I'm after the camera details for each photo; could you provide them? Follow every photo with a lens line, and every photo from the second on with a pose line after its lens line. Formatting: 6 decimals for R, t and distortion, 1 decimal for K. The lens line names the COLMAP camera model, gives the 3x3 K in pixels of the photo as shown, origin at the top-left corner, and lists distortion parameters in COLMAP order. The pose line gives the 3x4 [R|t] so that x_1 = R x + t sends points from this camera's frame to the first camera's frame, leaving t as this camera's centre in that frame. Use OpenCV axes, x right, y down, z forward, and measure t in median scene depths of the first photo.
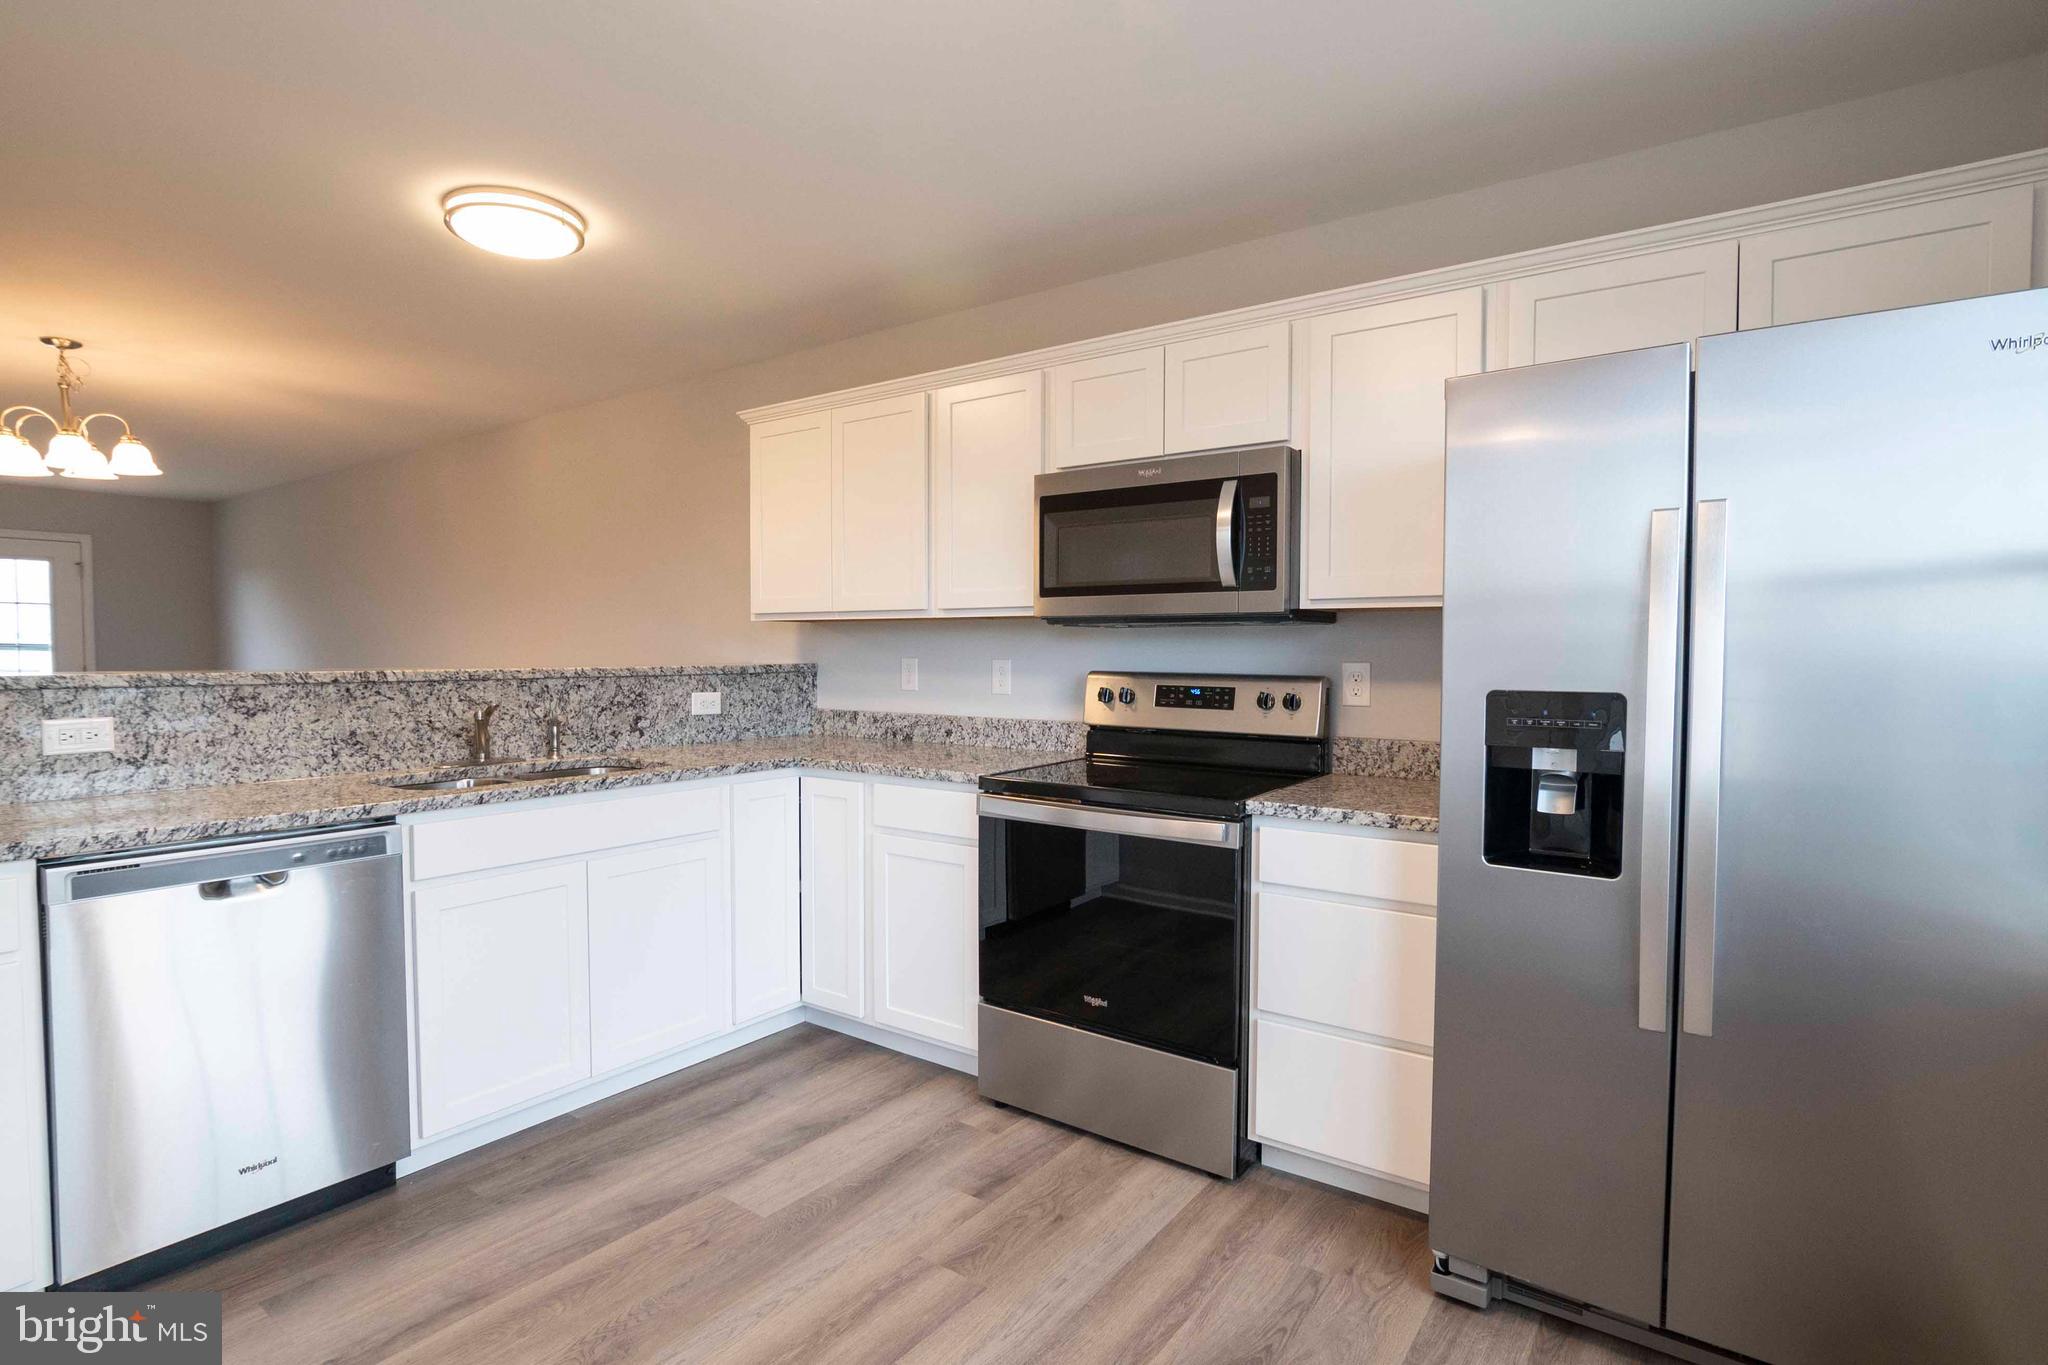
lens RADIAL K [[1018.7, 0, 1027.7], [0, 1018.7, 683.1], [0, 0, 1]] dist [-0.022982, 0.008422]
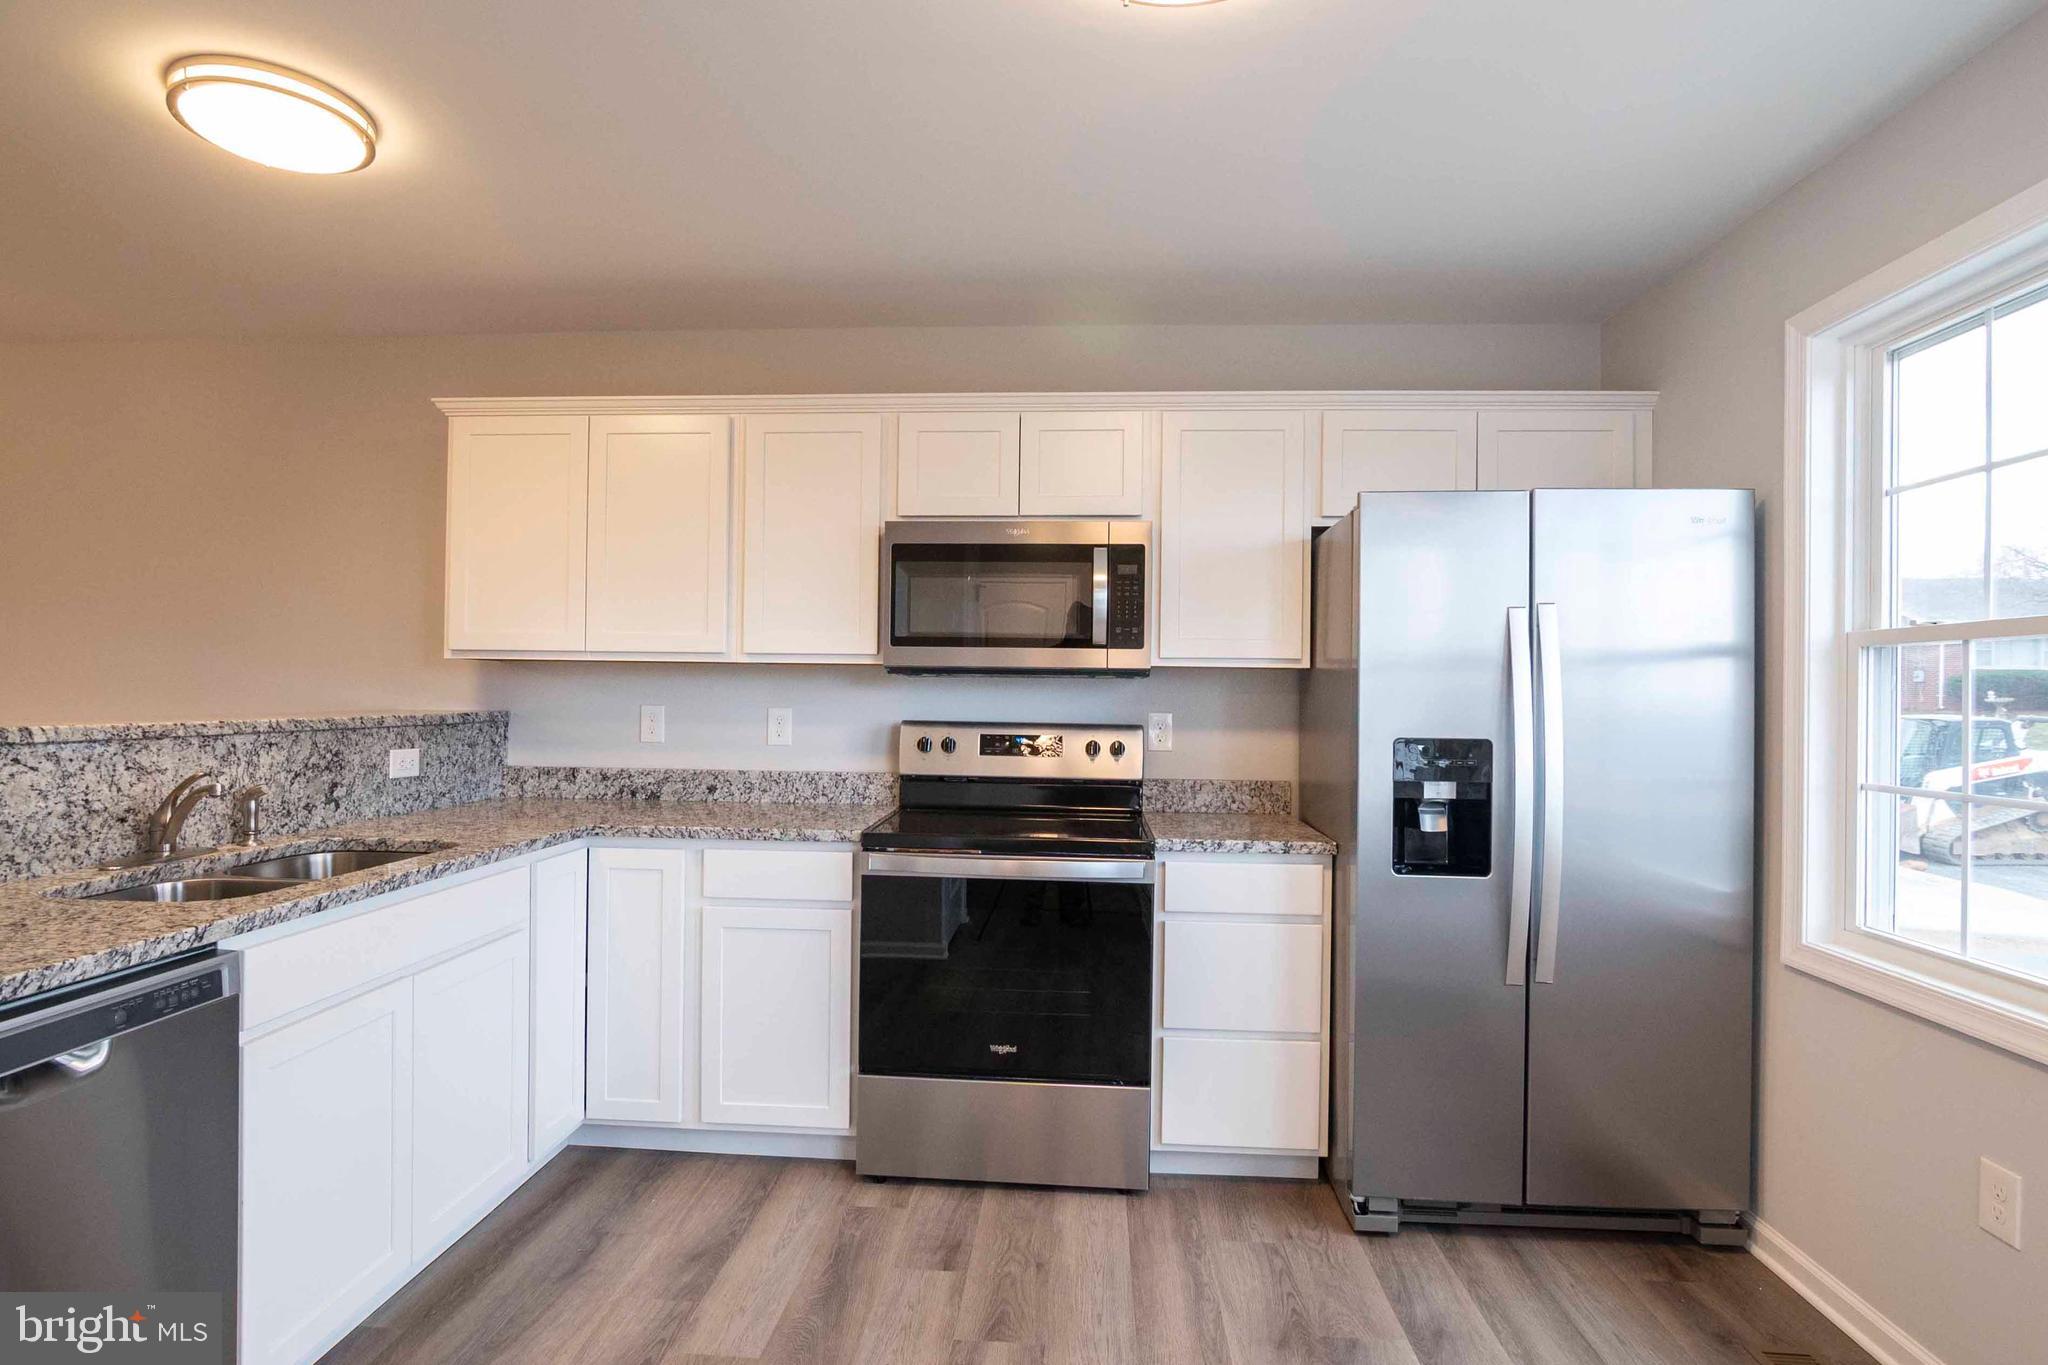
lens RADIAL K [[1018.7, 0, 1117.0], [0, 1018.7, 685.1], [0, 0, 1]] dist [-0.022982, 0.008422]
pose [[0.847838, 0.014331, 0.530061, -0.373805], [0.007023, 0.999244, -0.038248, -0.009080], [-0.530208, 0.036151, 0.847096, 0.069746]]
